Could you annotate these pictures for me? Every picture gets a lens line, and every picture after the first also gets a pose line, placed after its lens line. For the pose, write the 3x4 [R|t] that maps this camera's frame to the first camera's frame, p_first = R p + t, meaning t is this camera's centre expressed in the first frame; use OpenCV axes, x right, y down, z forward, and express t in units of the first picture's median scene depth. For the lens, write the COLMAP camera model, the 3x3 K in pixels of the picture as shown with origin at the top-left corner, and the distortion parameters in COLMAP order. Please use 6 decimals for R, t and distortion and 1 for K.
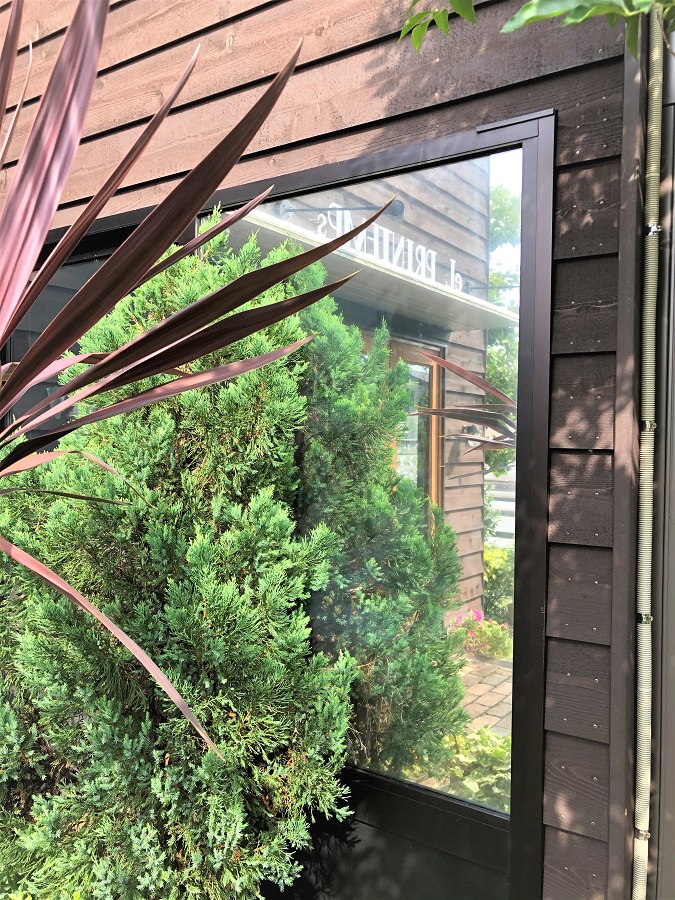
lens RADIAL K [[735.9, 0, 337.5], [0, 735.9, 450.0], [0, 0, 1]] dist [0.036415, 0.005115]
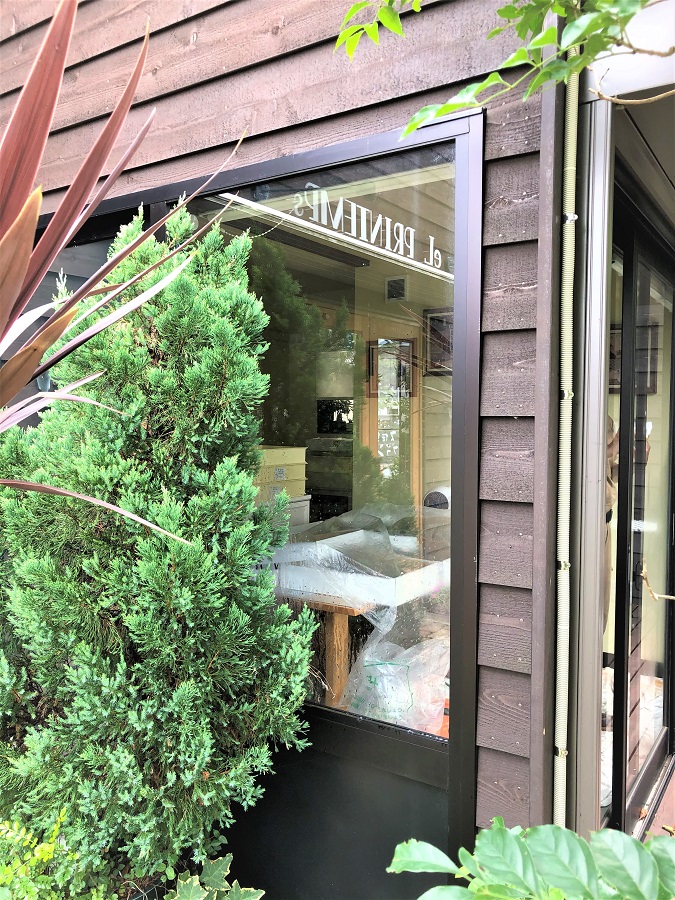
lens RADIAL K [[735.7, 0, 337.5], [0, 735.7, 450.0], [0, 0, 1]] dist [0.046646, -0.017510]
pose [[0.999863, -0.014960, 0.007112, 0.062498], [0.014723, 0.999371, 0.032259, 0.009656], [-0.007591, -0.032149, 0.999454, -0.117801]]
